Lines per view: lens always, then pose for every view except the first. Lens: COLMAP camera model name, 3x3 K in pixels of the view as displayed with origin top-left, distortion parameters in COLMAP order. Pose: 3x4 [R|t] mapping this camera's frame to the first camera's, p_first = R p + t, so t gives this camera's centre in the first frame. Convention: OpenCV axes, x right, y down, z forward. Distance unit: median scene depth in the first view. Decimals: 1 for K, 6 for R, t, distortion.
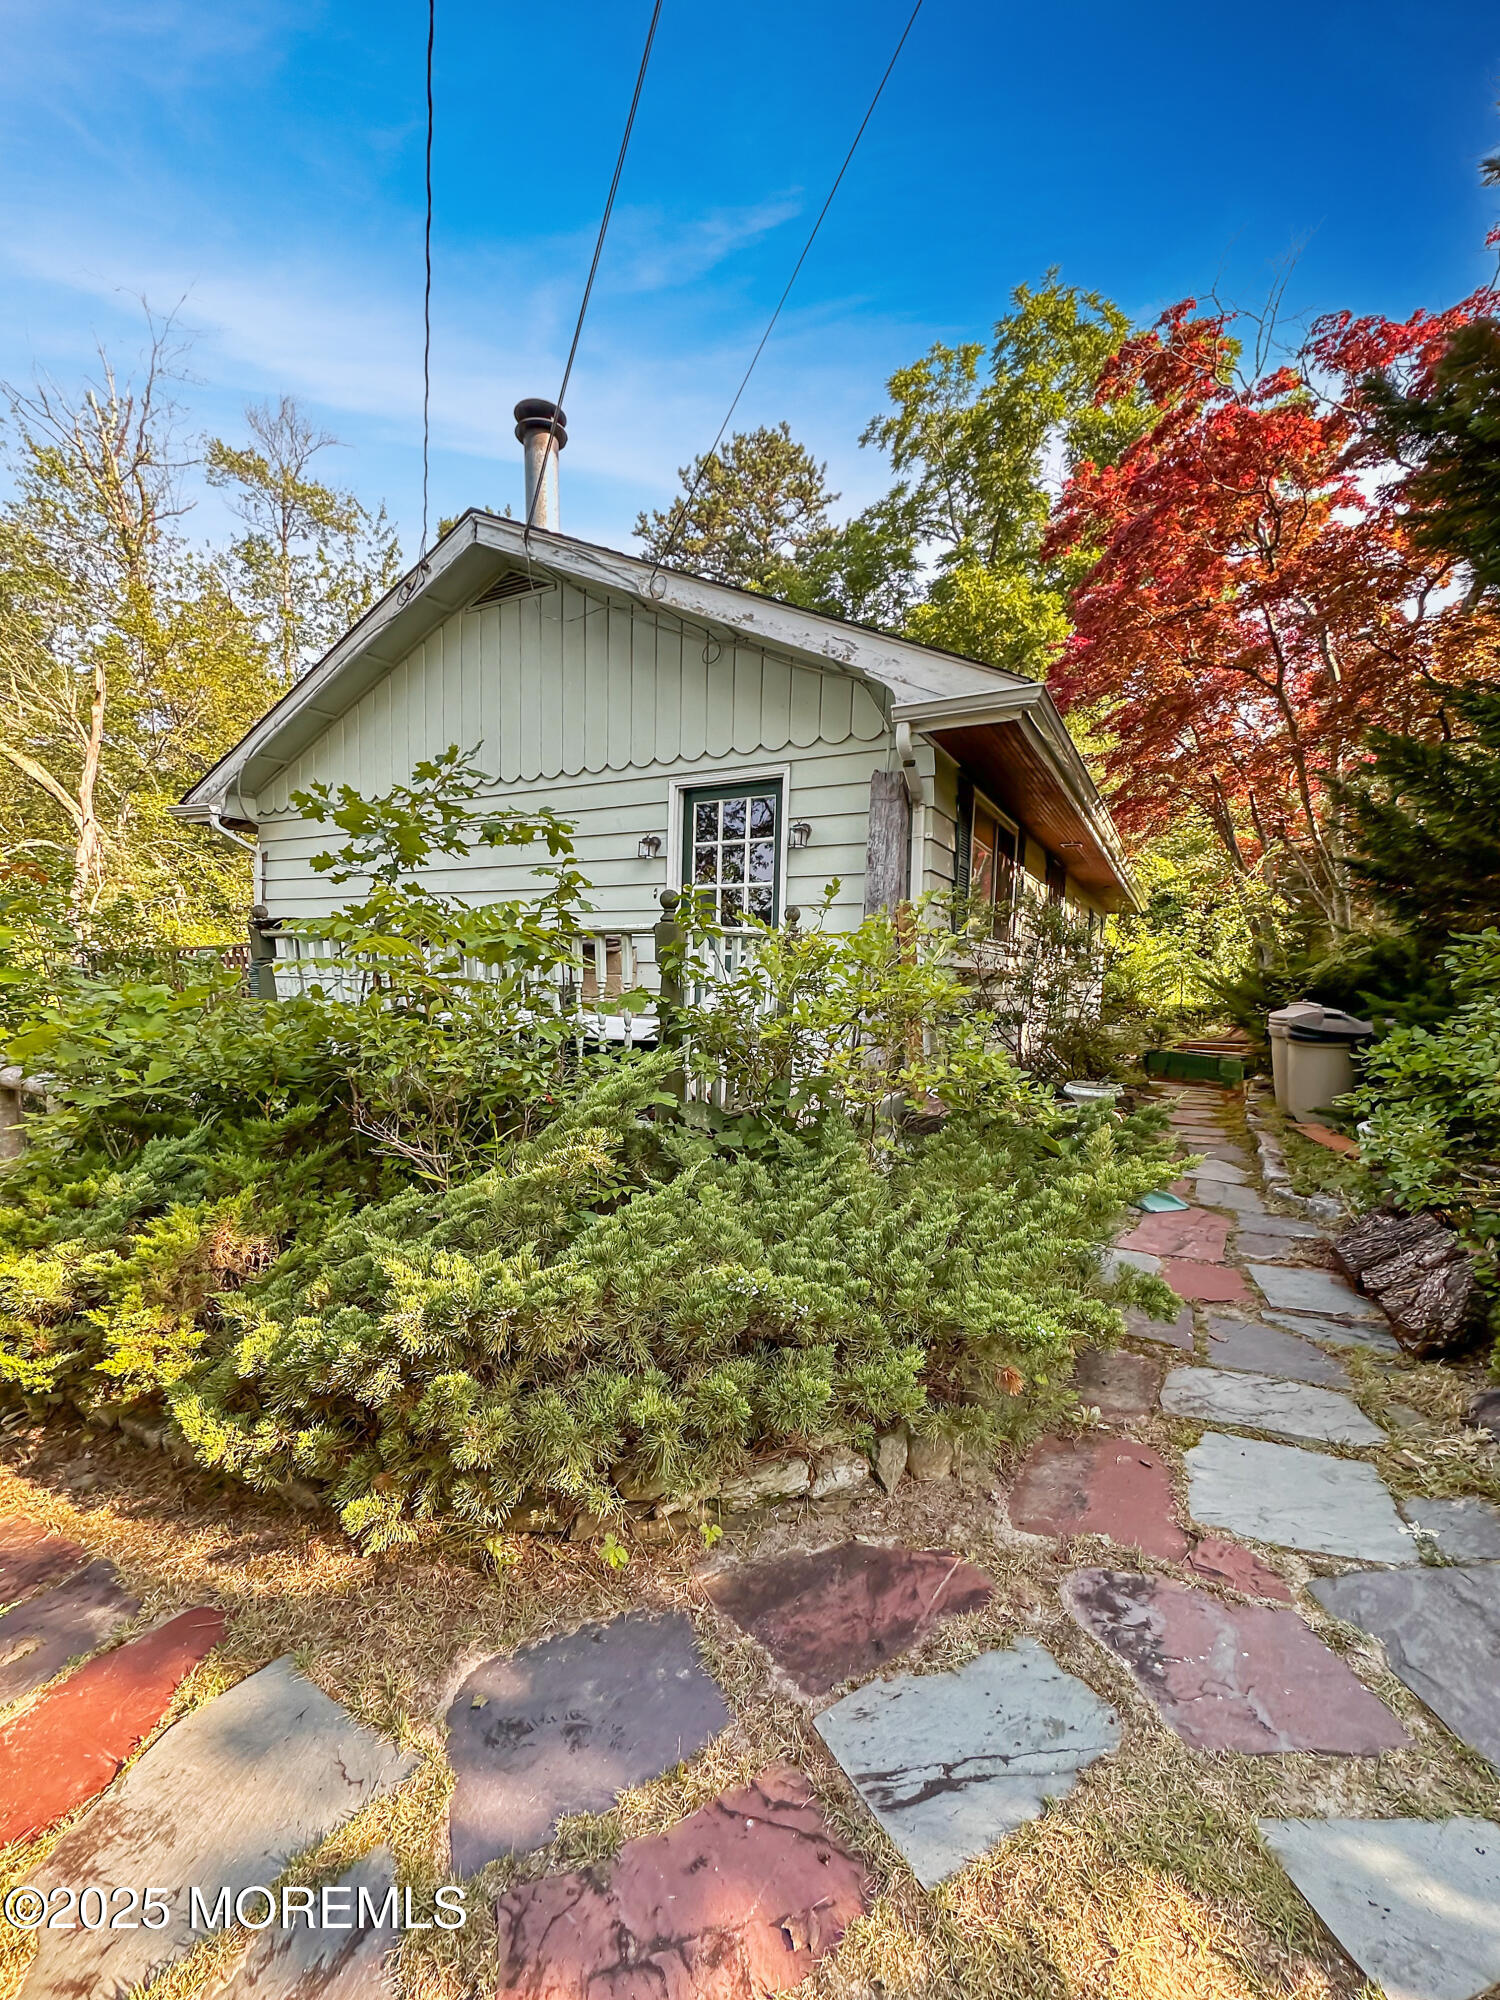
lens RADIAL K [[814.3, 0, 746.5], [0, 814.3, 1017.5], [0, 0, 1]] dist [-0.009409, 0.000199]
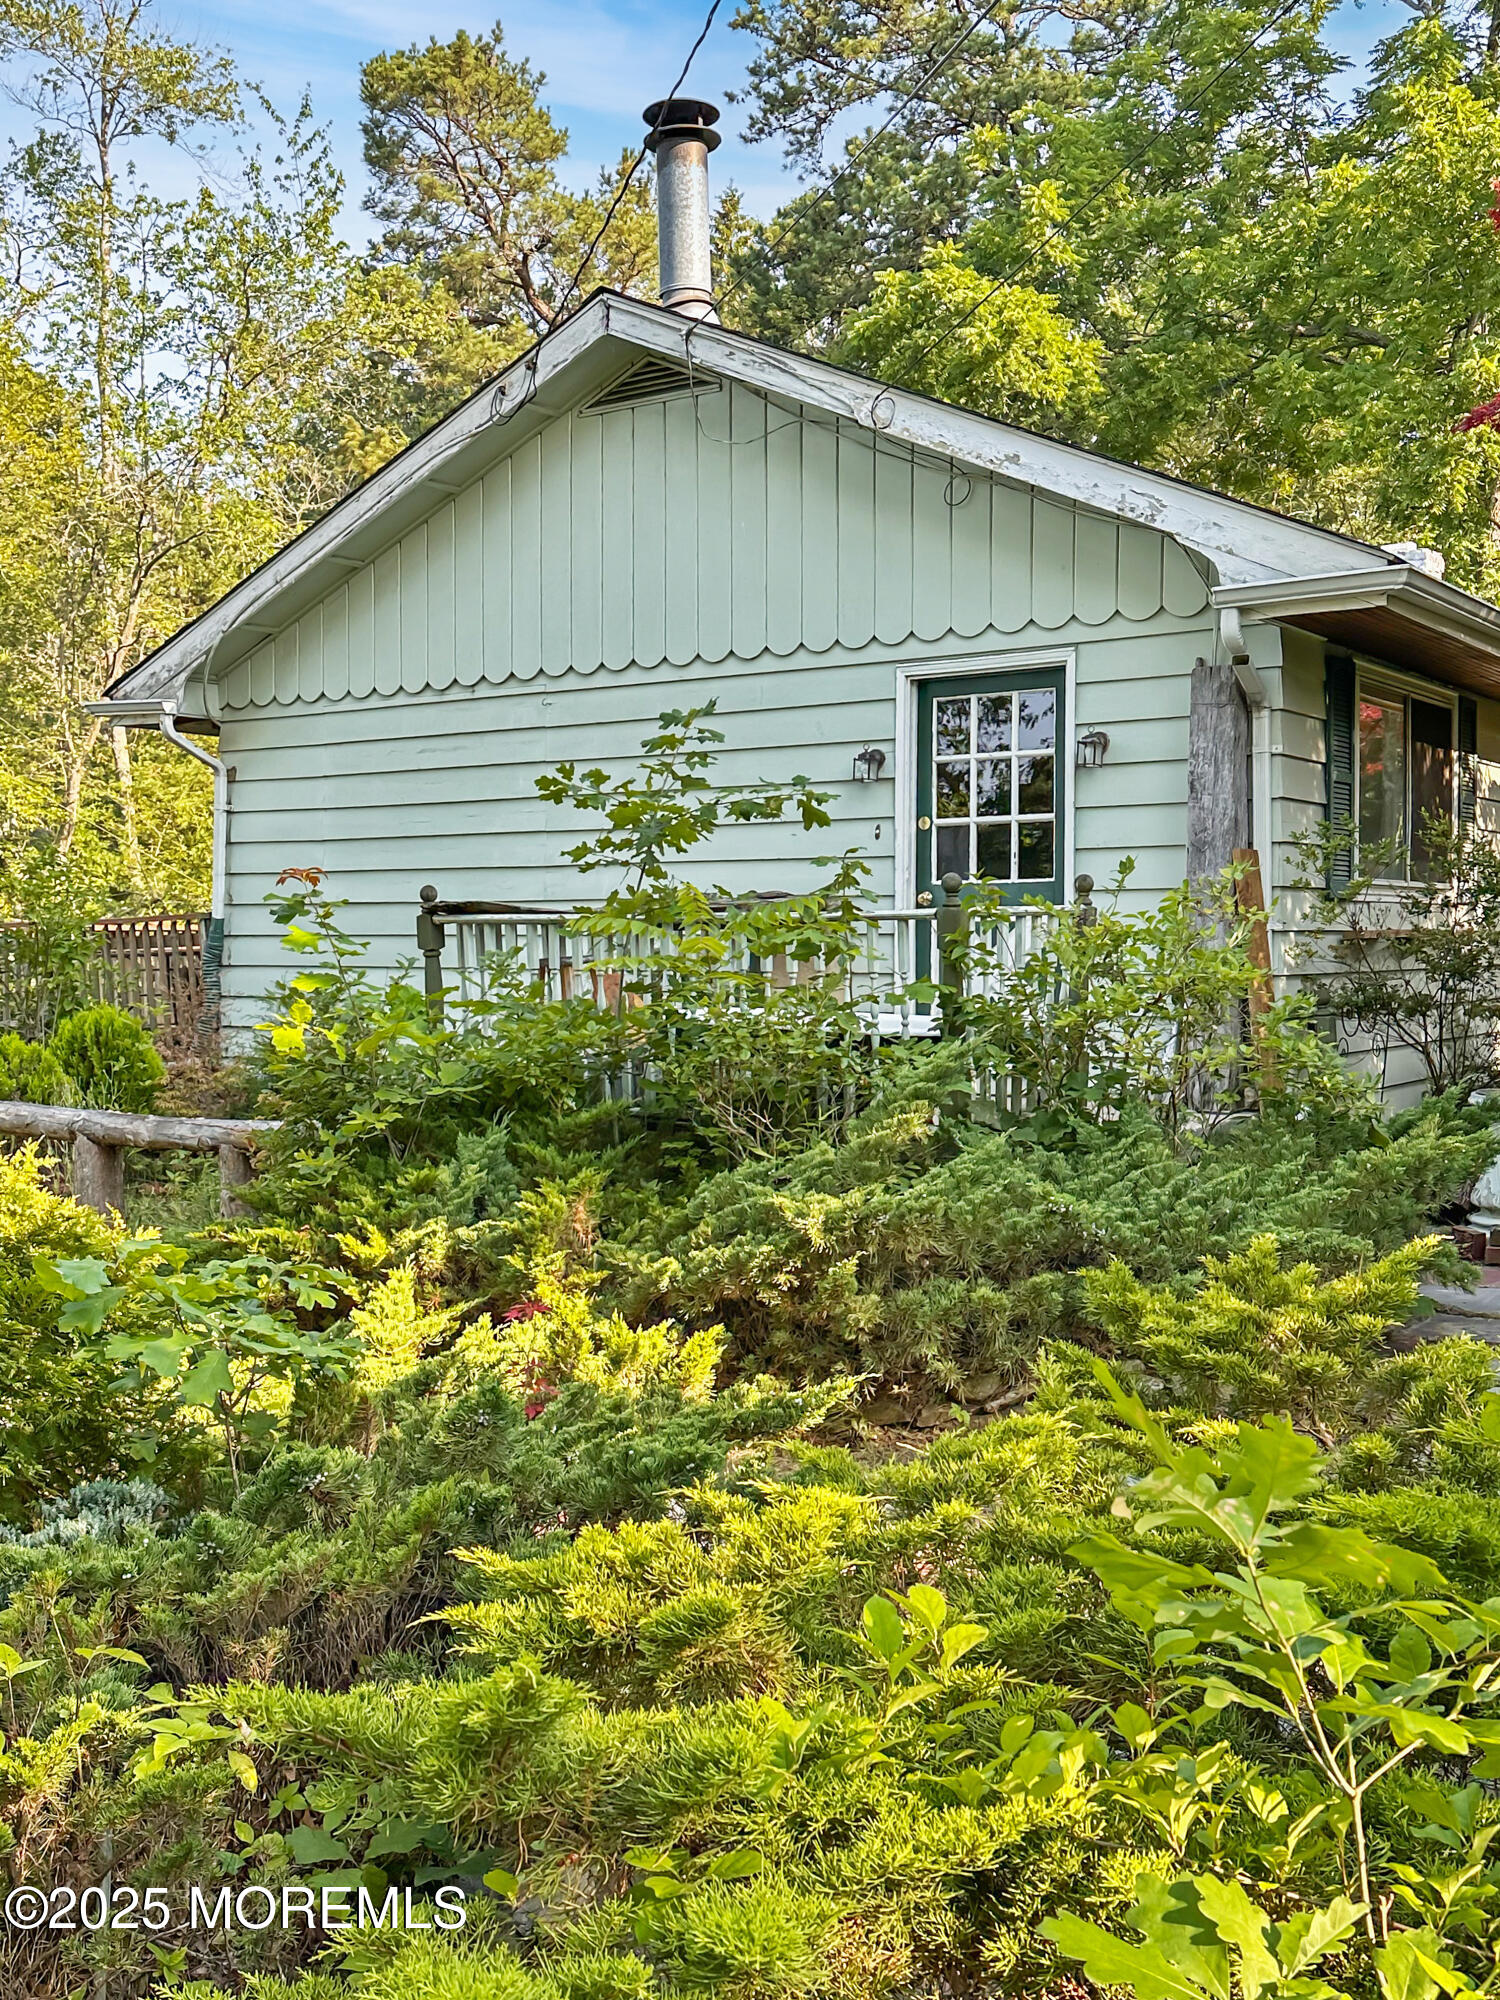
lens RADIAL K [[1940.4, 0, 744.2], [0, 1940.4, 947.1], [0, 0, 1]] dist [0.018925, 0.000000]
pose [[0.992682, -0.023488, -0.118448, -0.039443], [0.018545, 0.998917, -0.042663, 0.011560], [0.119322, 0.040154, 0.992043, -0.720245]]
